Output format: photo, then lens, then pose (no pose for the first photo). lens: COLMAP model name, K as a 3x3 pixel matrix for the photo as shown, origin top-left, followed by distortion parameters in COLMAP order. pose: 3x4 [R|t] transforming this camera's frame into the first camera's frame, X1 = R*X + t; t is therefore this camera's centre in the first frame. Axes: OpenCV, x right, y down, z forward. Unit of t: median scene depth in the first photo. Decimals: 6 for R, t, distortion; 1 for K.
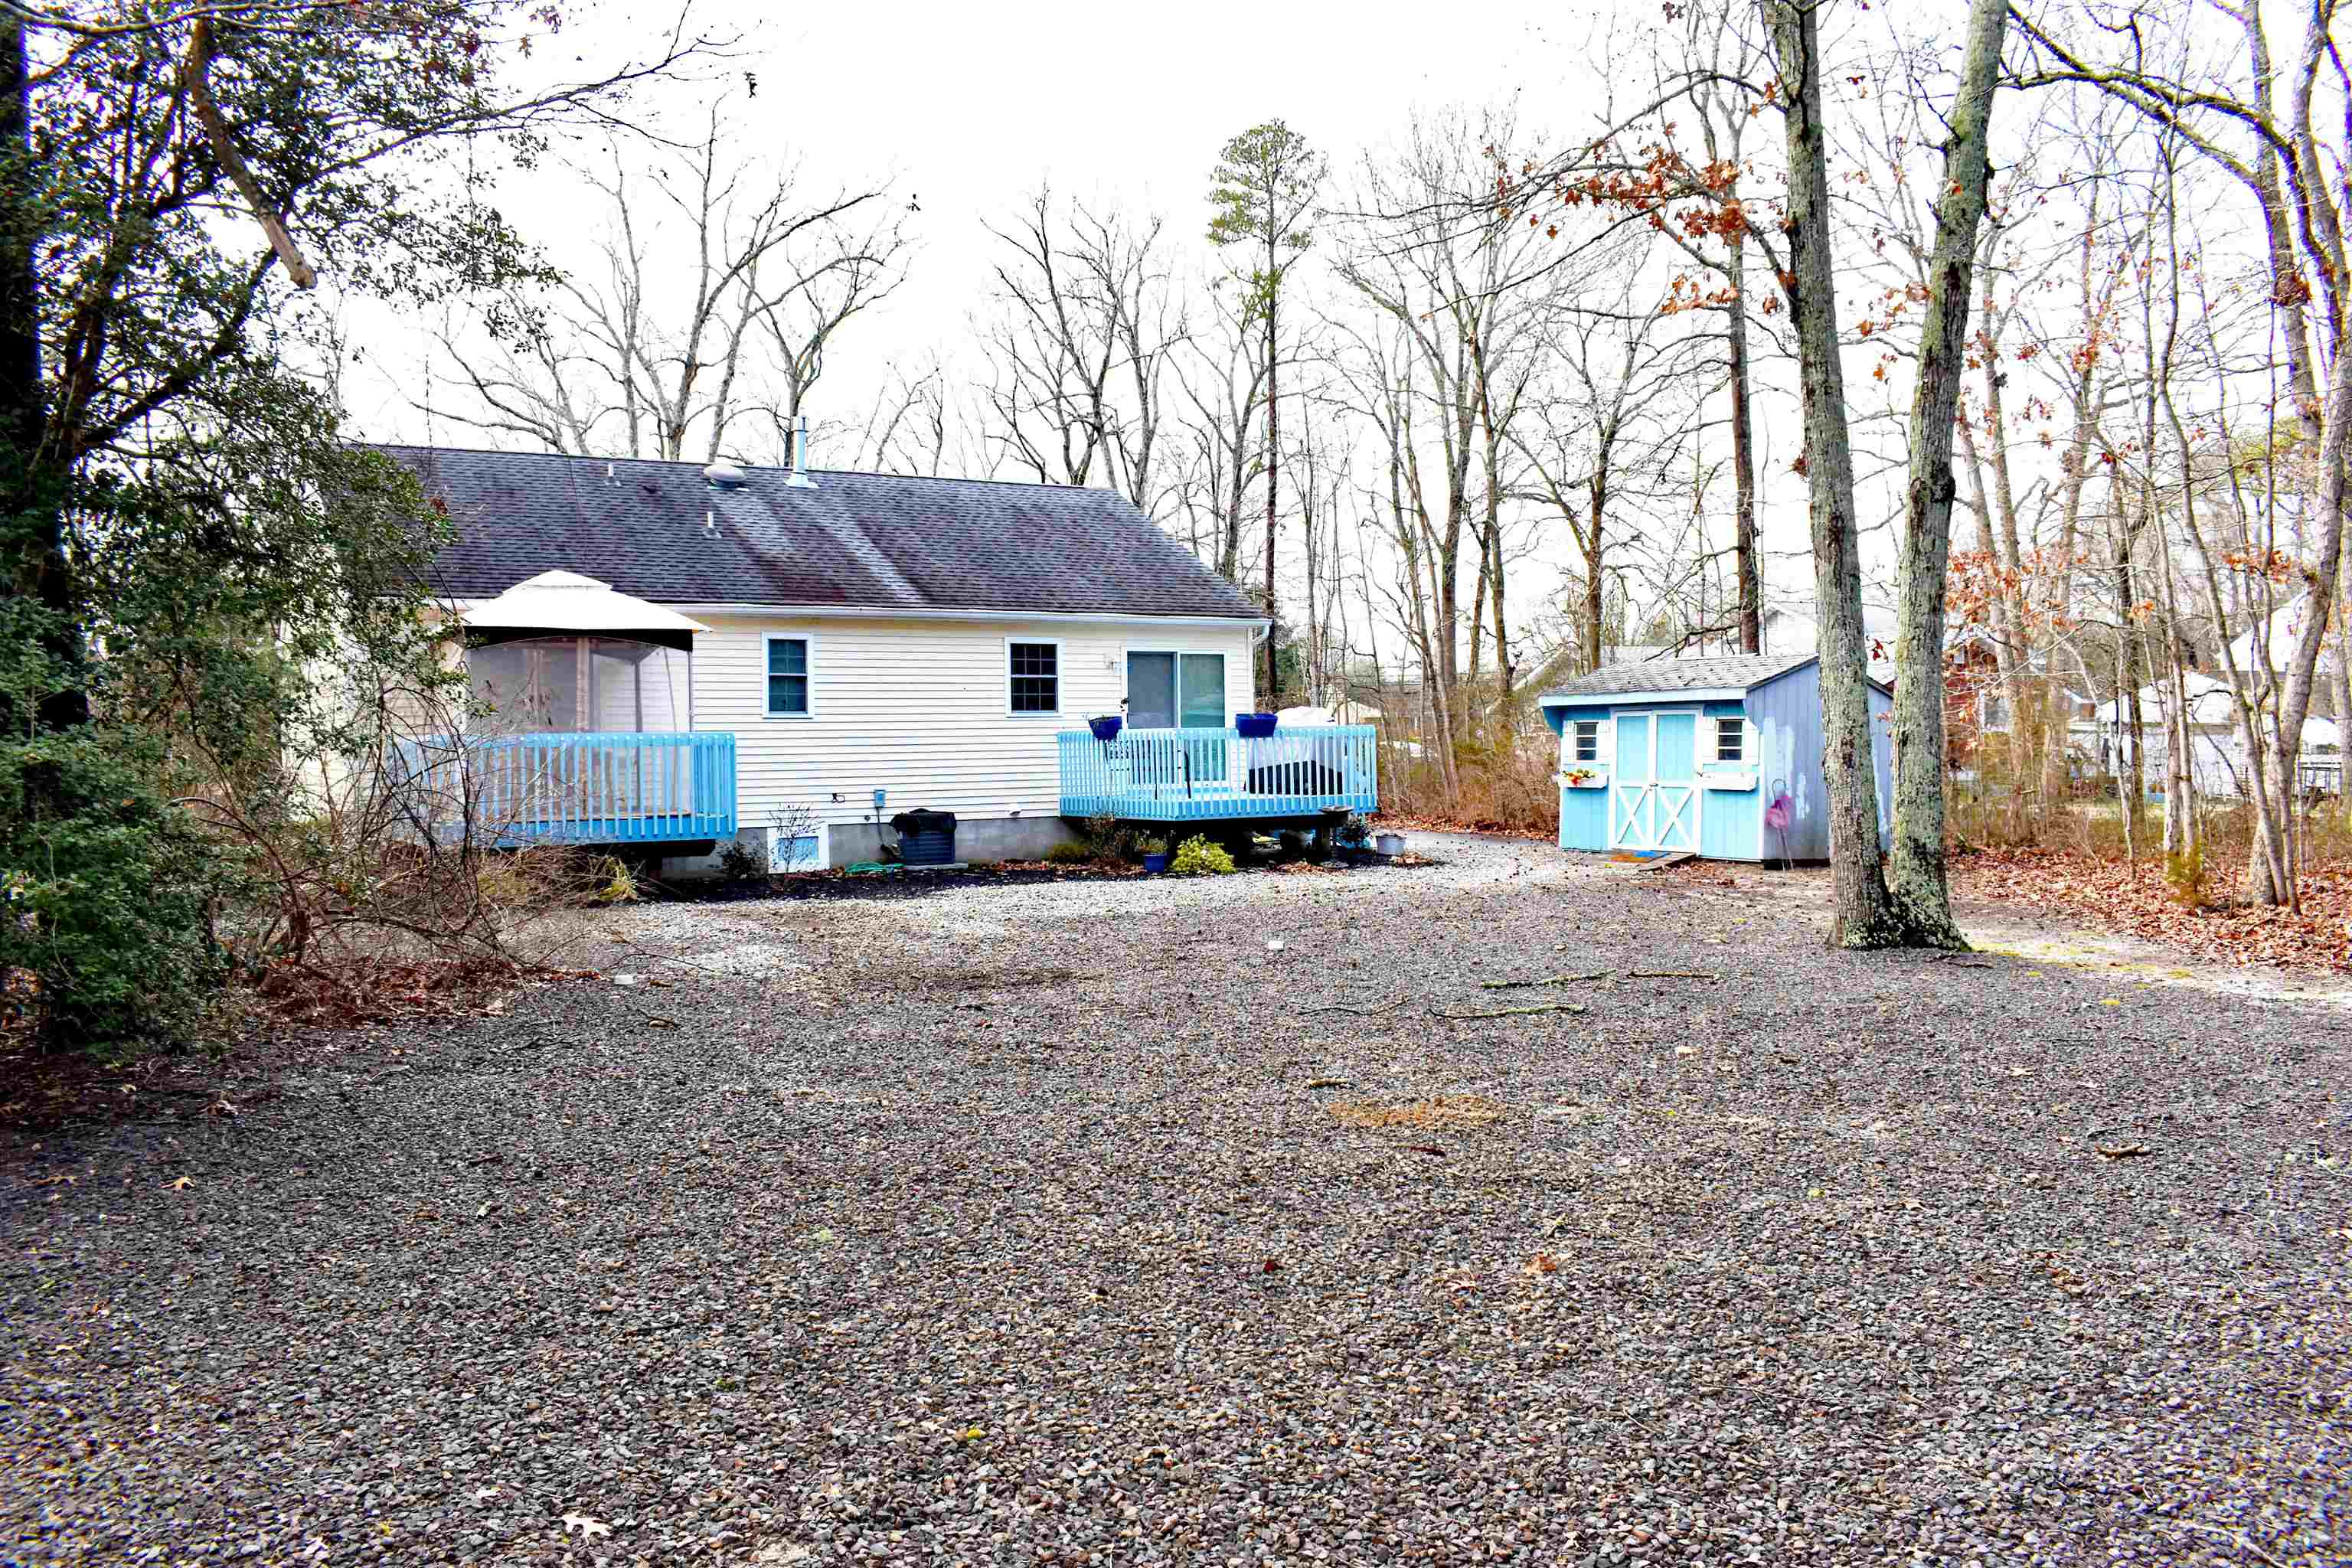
lens RADIAL K [[1856.0, 0, 1169.6], [0, 1856.0, 763.0], [0, 0, 1]] dist [-0.070301, 0.008350]
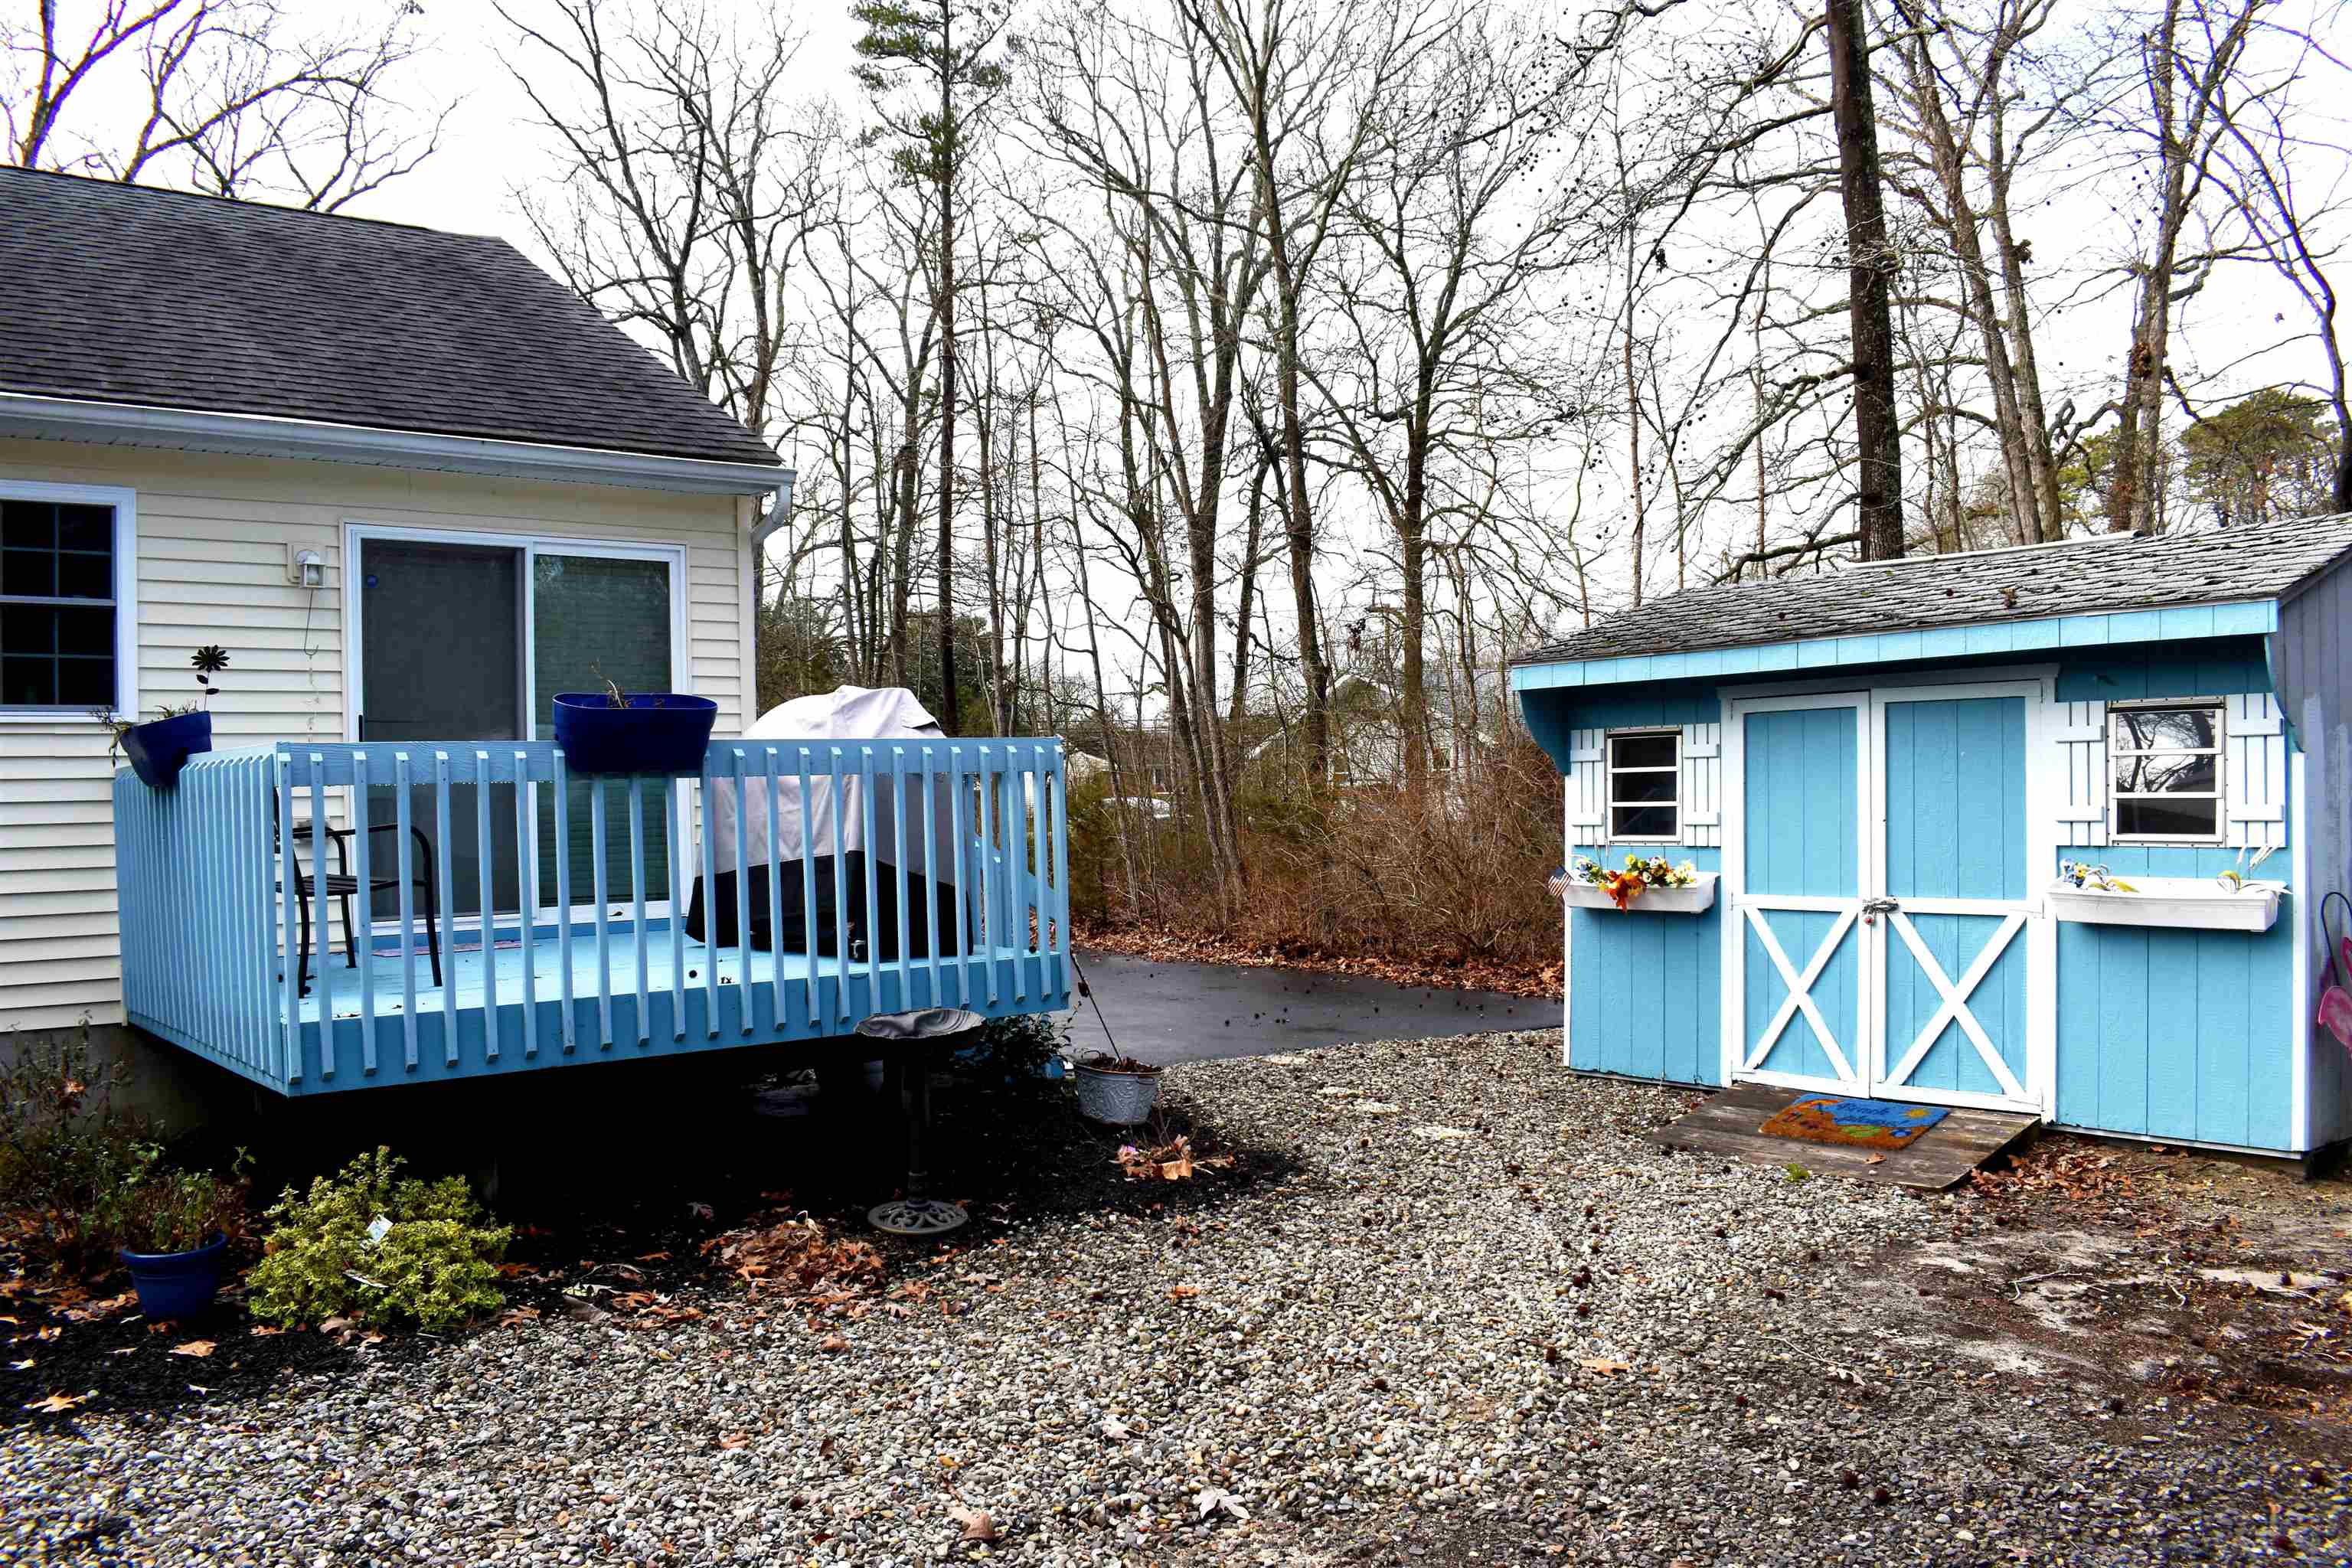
lens RADIAL K [[1856.0, 0, 1184.1], [0, 1856.0, 770.1], [0, 0, 1]] dist [-0.070301, 0.008350]
pose [[0.988770, -0.007696, 0.149250, 0.040714], [0.011801, 0.999576, -0.026635, -0.002948], [-0.148982, 0.028097, 0.988441, 0.330948]]
